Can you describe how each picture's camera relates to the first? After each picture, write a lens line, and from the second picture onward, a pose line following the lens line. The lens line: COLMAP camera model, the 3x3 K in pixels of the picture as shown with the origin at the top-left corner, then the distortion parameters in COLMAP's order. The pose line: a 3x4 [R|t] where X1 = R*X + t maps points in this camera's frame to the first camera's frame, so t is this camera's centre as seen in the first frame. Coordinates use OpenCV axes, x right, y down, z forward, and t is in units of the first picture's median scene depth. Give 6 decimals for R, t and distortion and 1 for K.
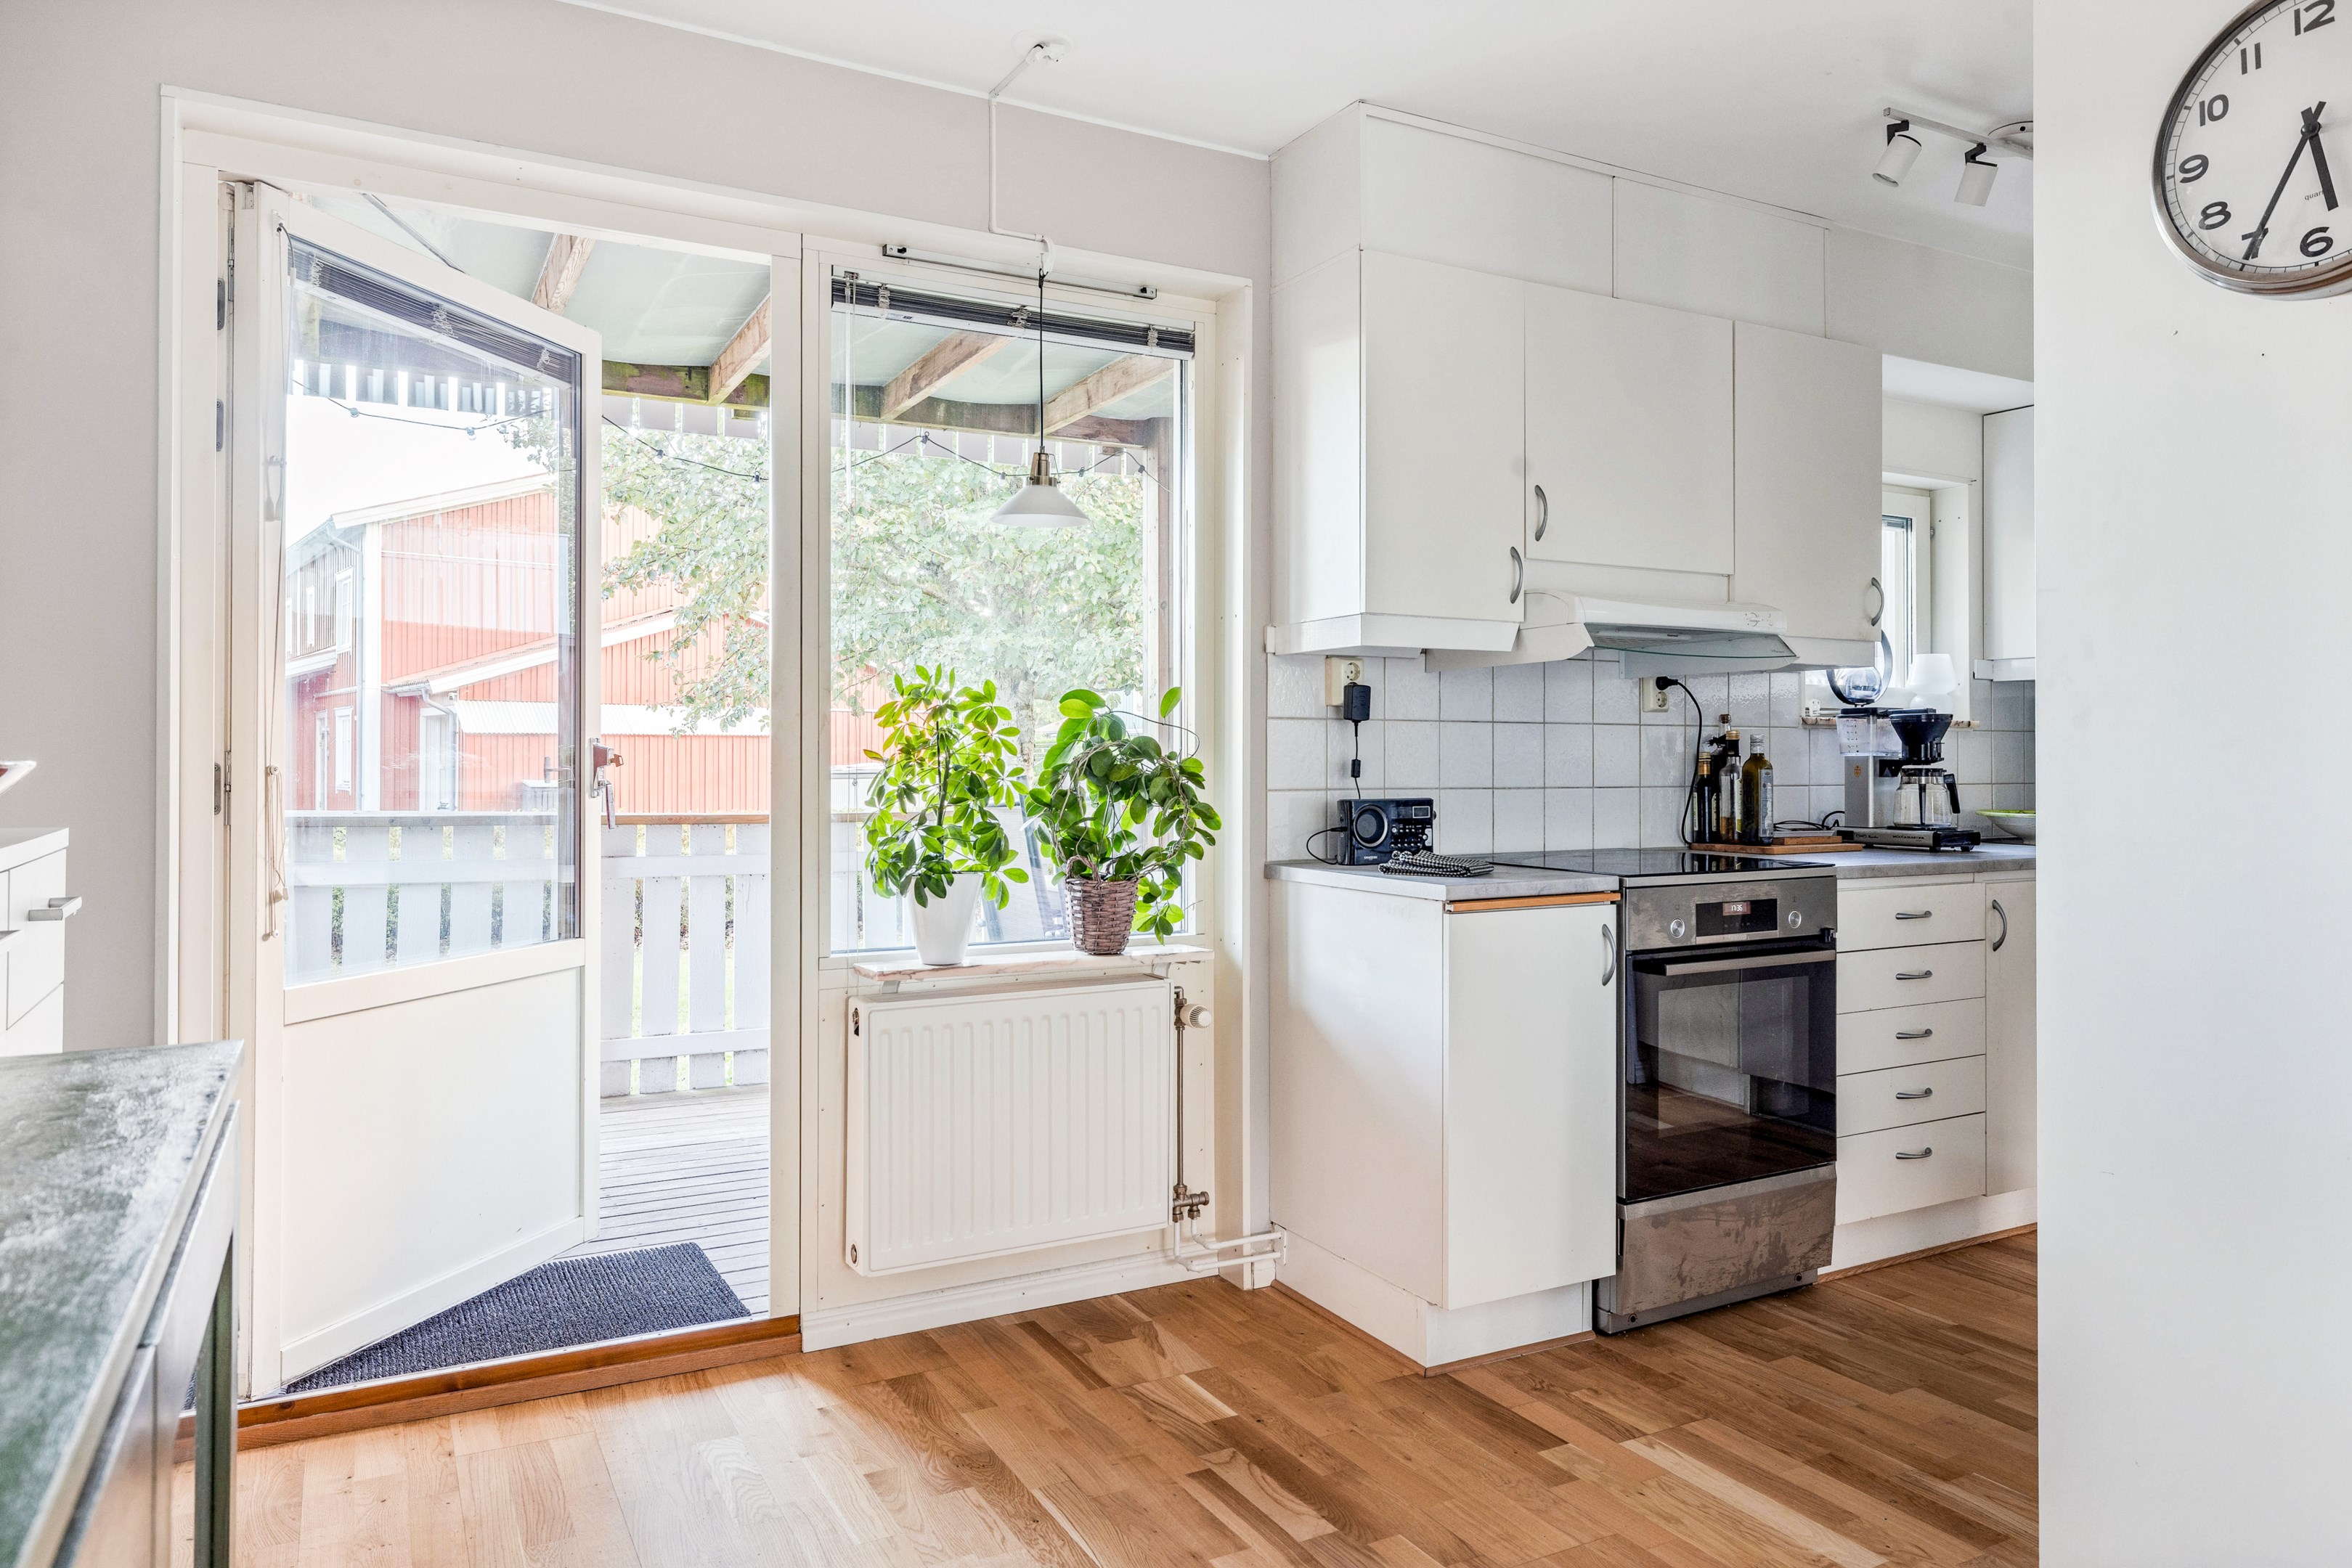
lens RADIAL K [[1494.0, 0, 1167.4], [0, 1494.0, 761.2], [0, 0, 1]] dist [0.028422, 0.000623]
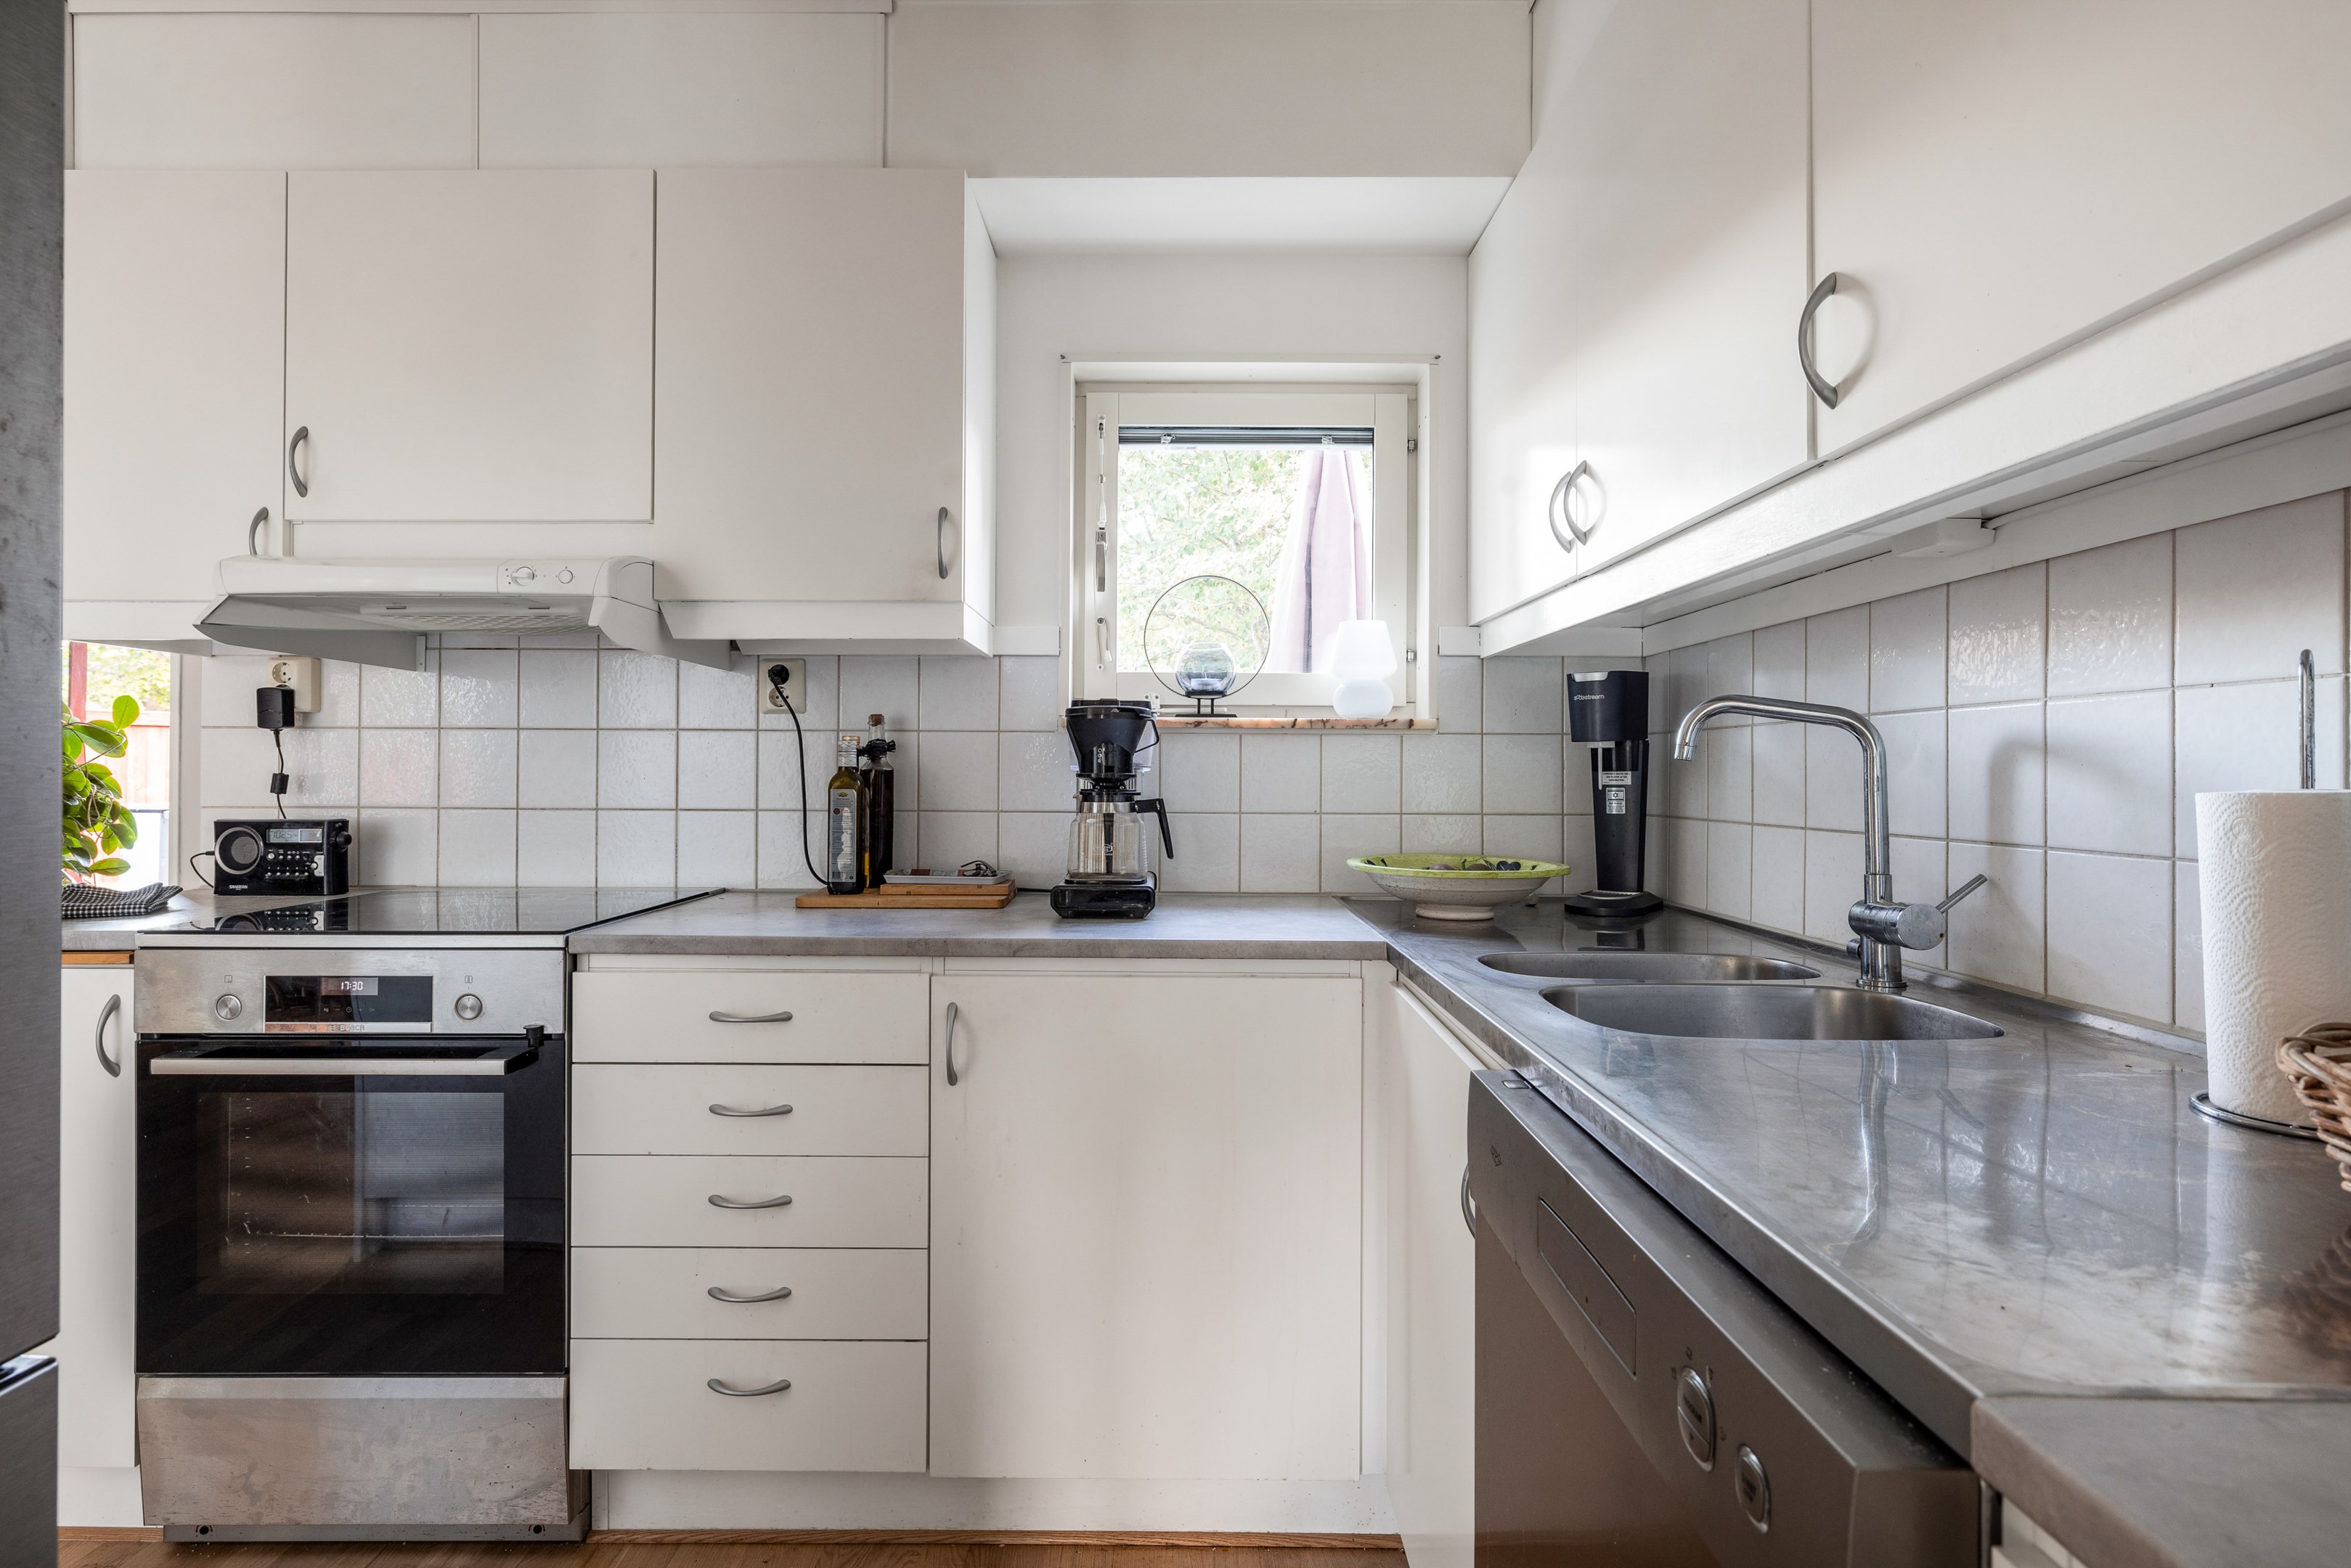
lens RADIAL K [[1174.7, 0, 1177.5], [0, 1174.7, 770.3], [0, 0, 1]] dist [-0.010445, -0.000507]
pose [[0.882284, 0.001720, -0.470715, 0.904939], [-0.003673, 0.999988, -0.003232, -0.002454], [0.470704, 0.004581, 0.882279, 0.650653]]
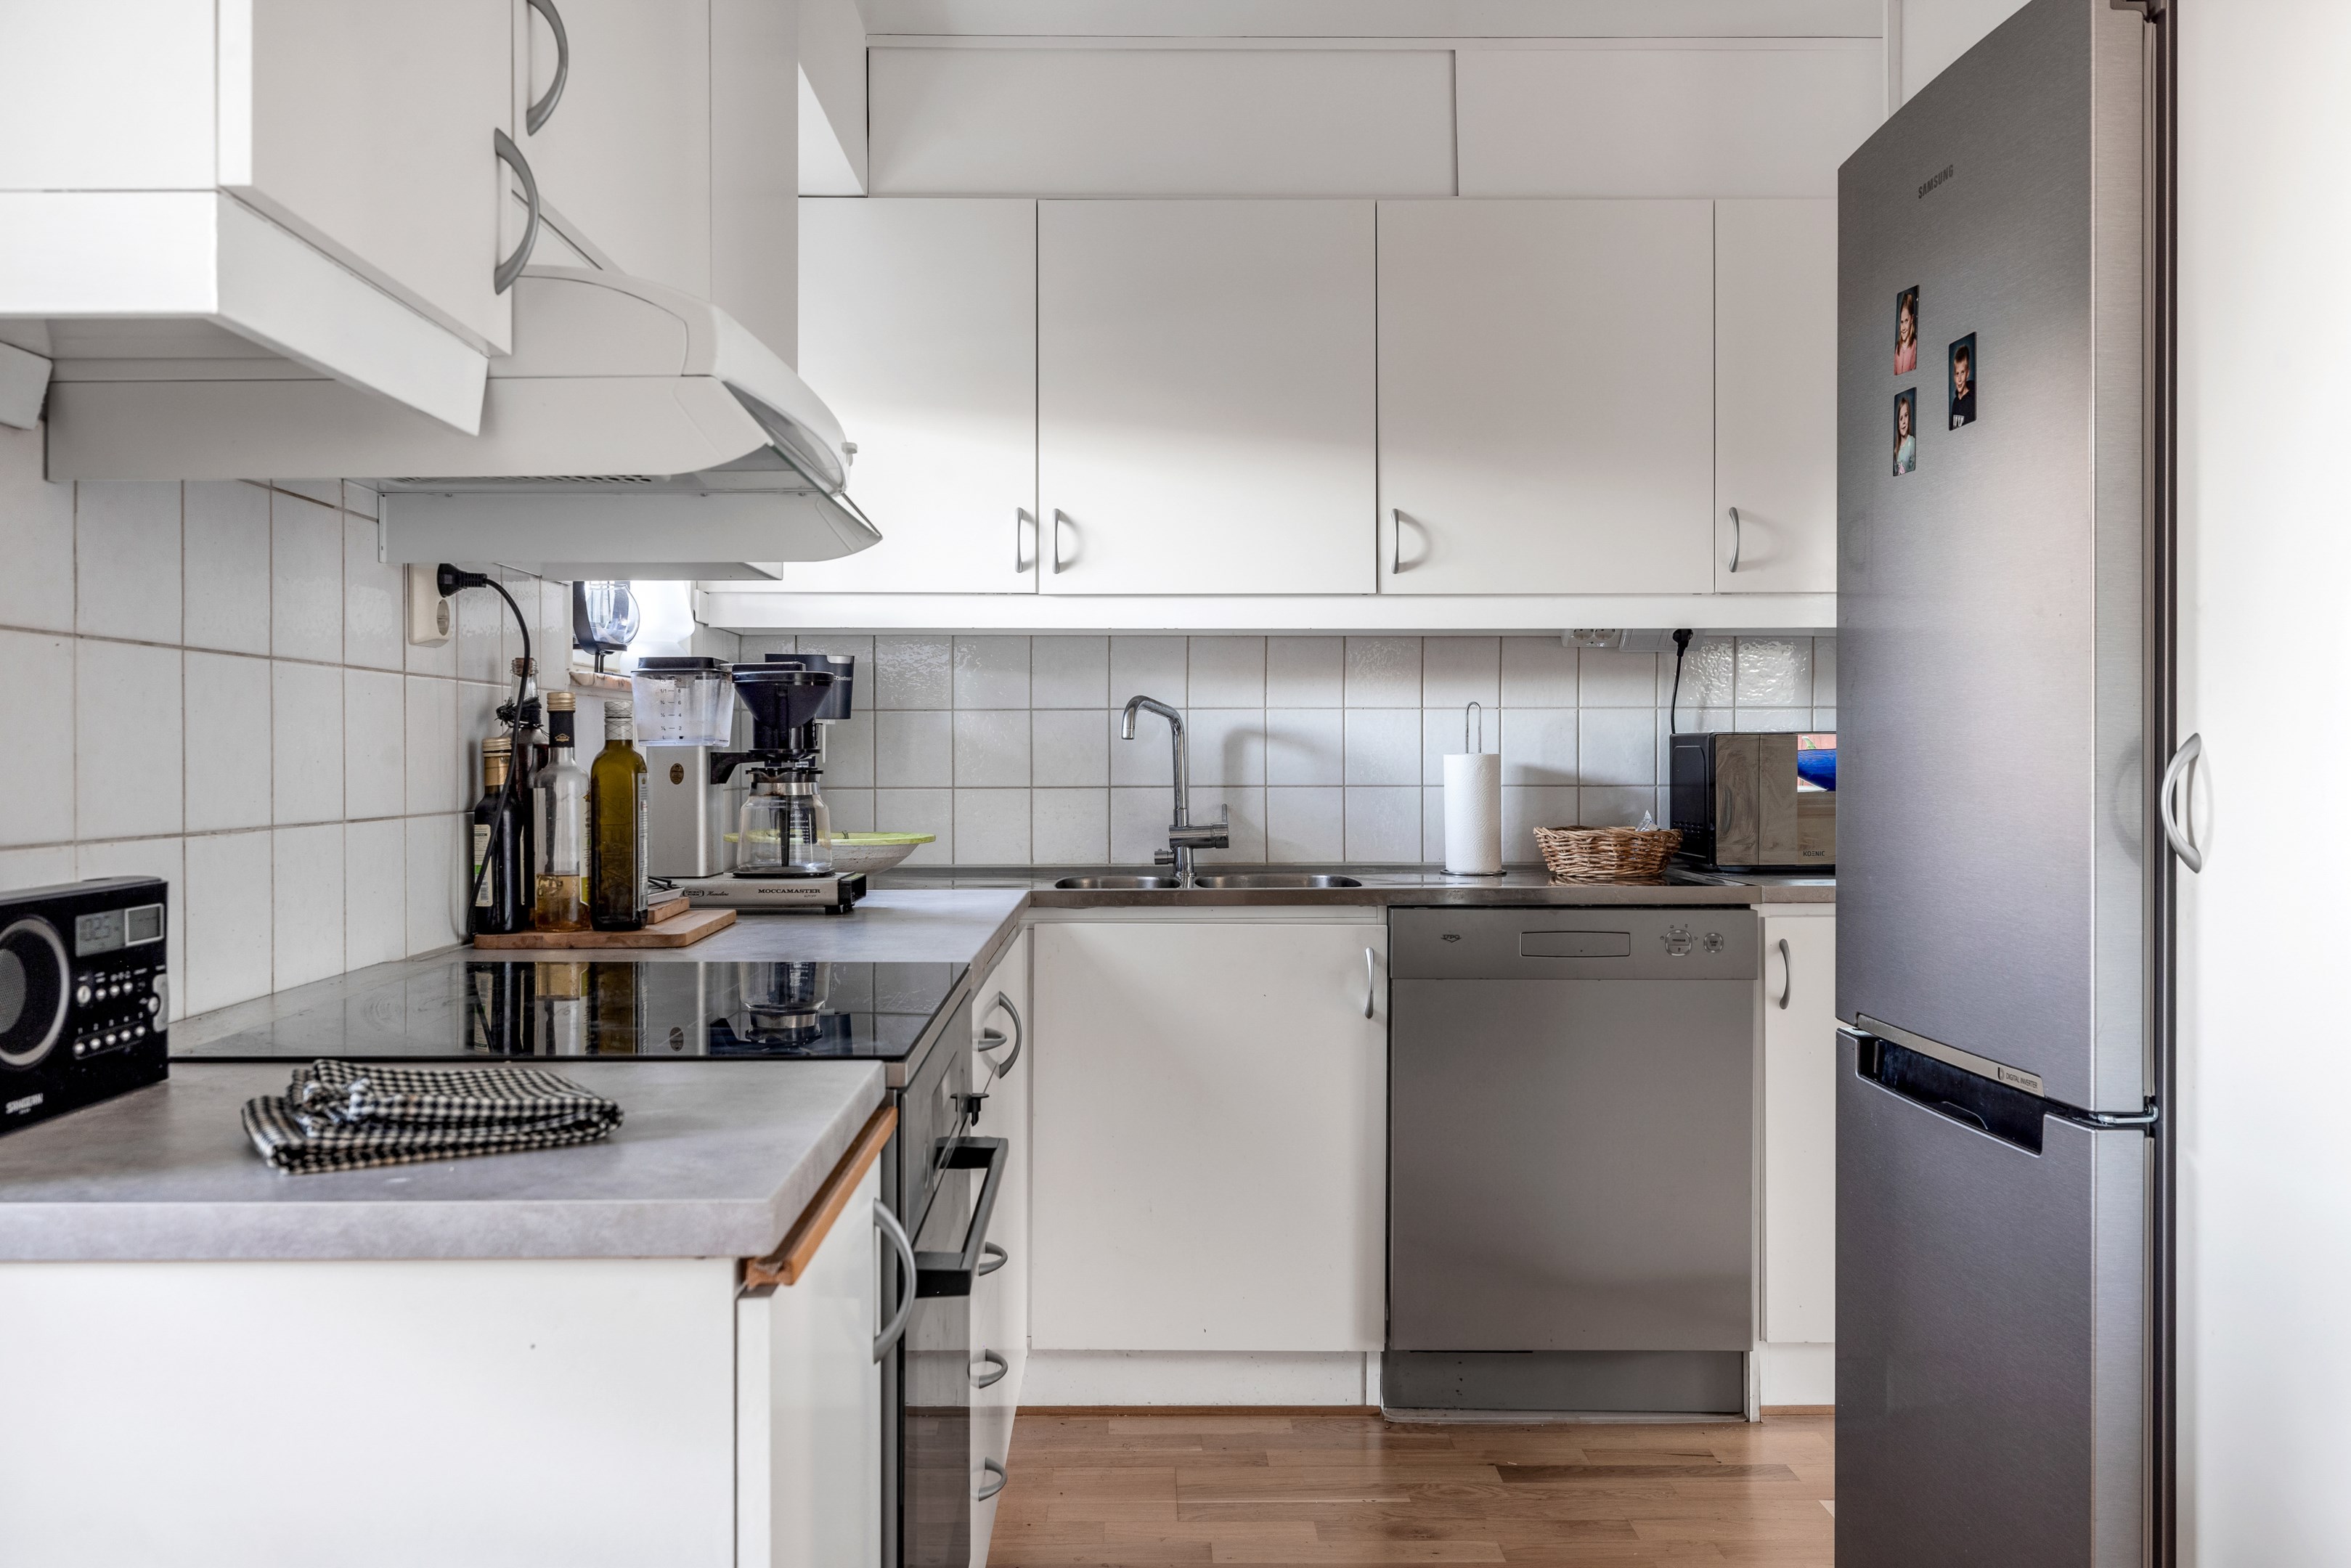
lens RADIAL K [[1903.8, 0, 1174.2], [0, 1903.8, 773.7], [0, 0, 1]] dist [-0.000034, -0.000165]
pose [[0.457923, -0.011363, 0.888919, -0.081716], [0.000980, 0.999924, 0.012277, -0.001960], [-0.888991, -0.004751, 0.457900, 0.630791]]
